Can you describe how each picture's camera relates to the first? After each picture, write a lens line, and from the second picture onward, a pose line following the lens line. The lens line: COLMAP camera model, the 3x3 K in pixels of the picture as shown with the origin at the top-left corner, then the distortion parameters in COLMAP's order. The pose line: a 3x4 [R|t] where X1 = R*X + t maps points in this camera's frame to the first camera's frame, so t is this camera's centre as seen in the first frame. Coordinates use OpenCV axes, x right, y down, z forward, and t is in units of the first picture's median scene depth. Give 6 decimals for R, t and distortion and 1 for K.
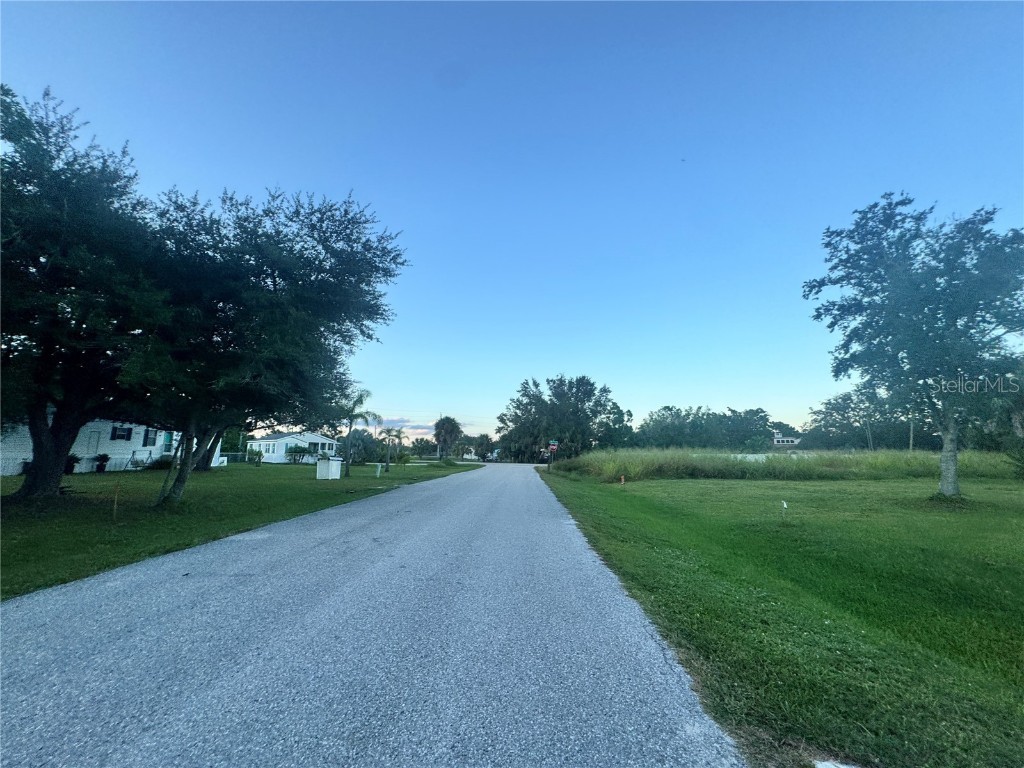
lens RADIAL K [[407.3, 0, 510.2], [0, 407.3, 378.3], [0, 0, 1]] dist [-0.001917, 0.000088]
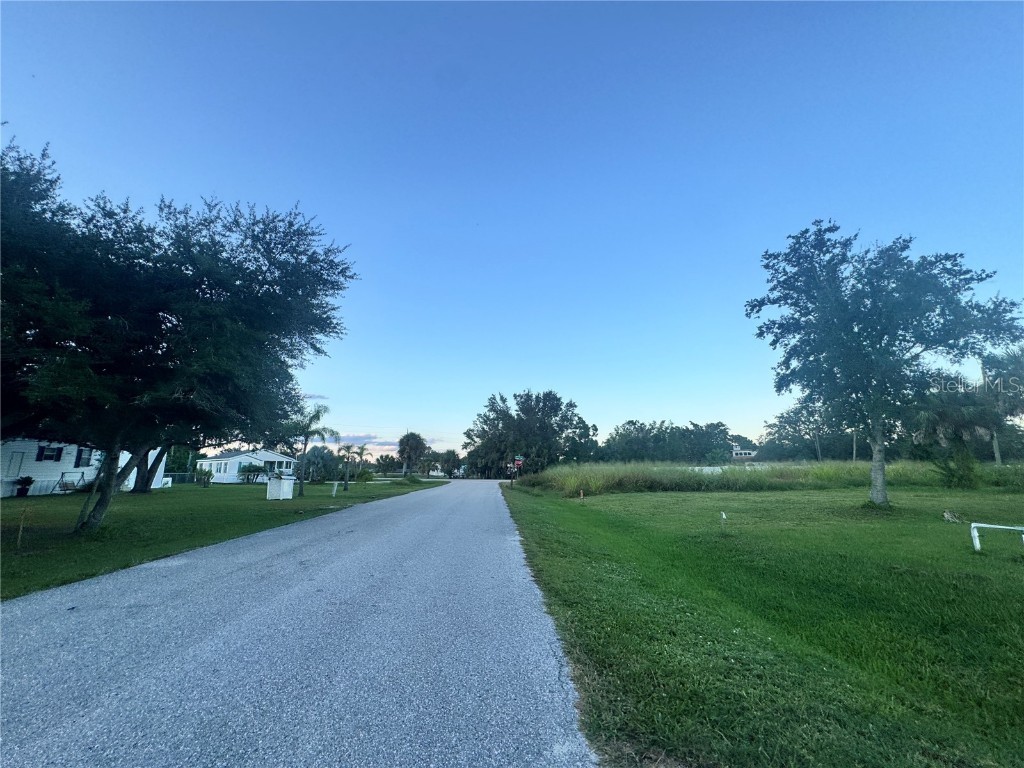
lens RADIAL K [[408.1, 0, 510.3], [0, 408.1, 382.3], [0, 0, 1]] dist [-0.004208, 0.001656]
pose [[0.997318, 0.000788, 0.073179, 0.017255], [0.001184, 0.999637, -0.026903, -0.000072], [-0.073174, 0.026918, 0.996956, -0.000214]]
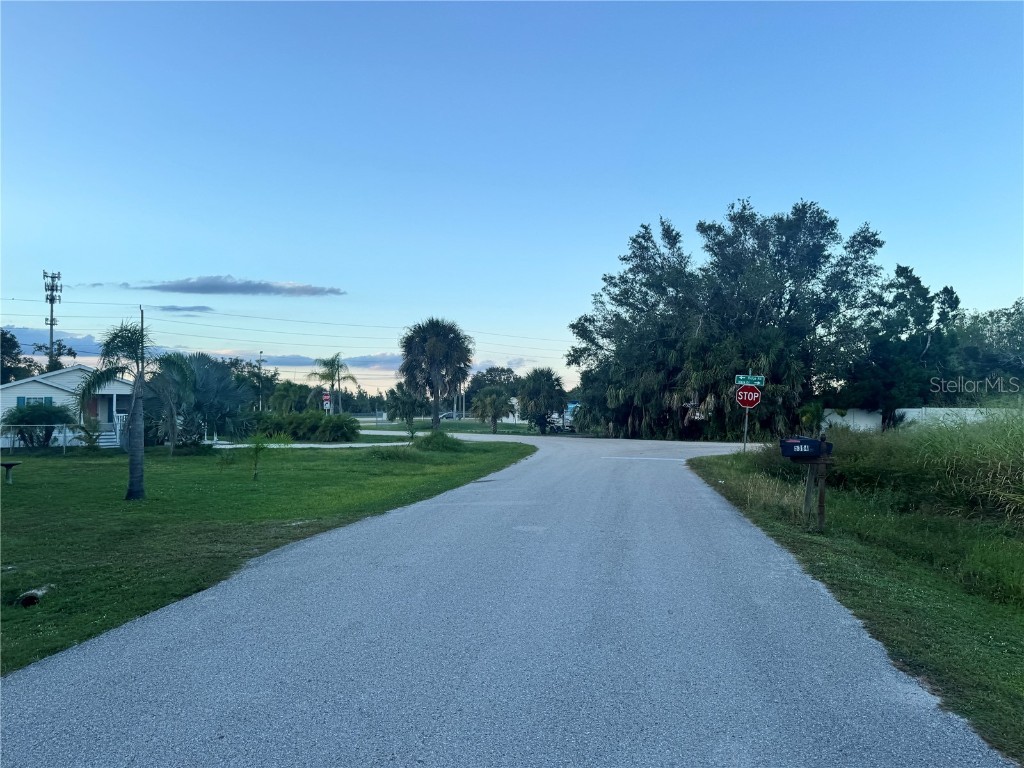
lens RADIAL K [[716.4, 0, 515.2], [0, 716.4, 394.6], [0, 0, 1]] dist [0.107910, -0.164667]
pose [[0.992045, -0.015899, -0.124874, 0.001489], [0.035809, 0.986651, 0.158865, 0.106249], [0.120681, -0.162073, 0.979371, 0.629854]]
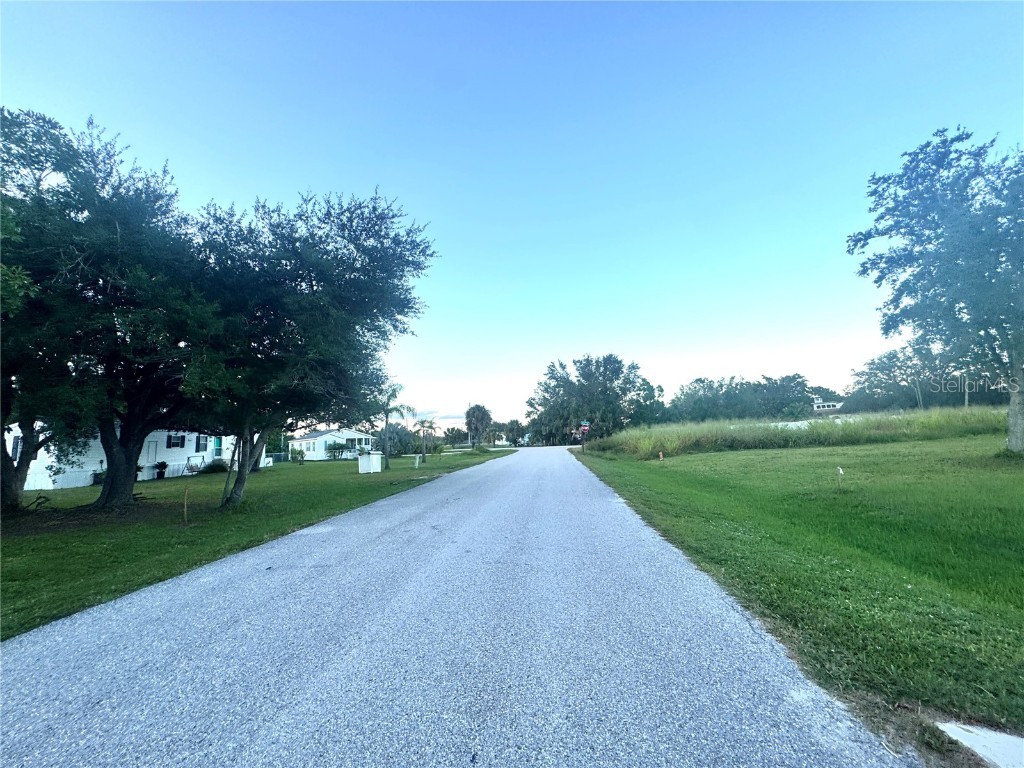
lens RADIAL K [[408.1, 0, 510.3], [0, 408.1, 382.3], [0, 0, 1]] dist [-0.004208, 0.001656]
pose [[0.995487, -0.072089, -0.061718, -0.009775], [0.074924, 0.996177, 0.044916, -0.000403], [0.058244, -0.049337, 0.997082, -0.000459]]
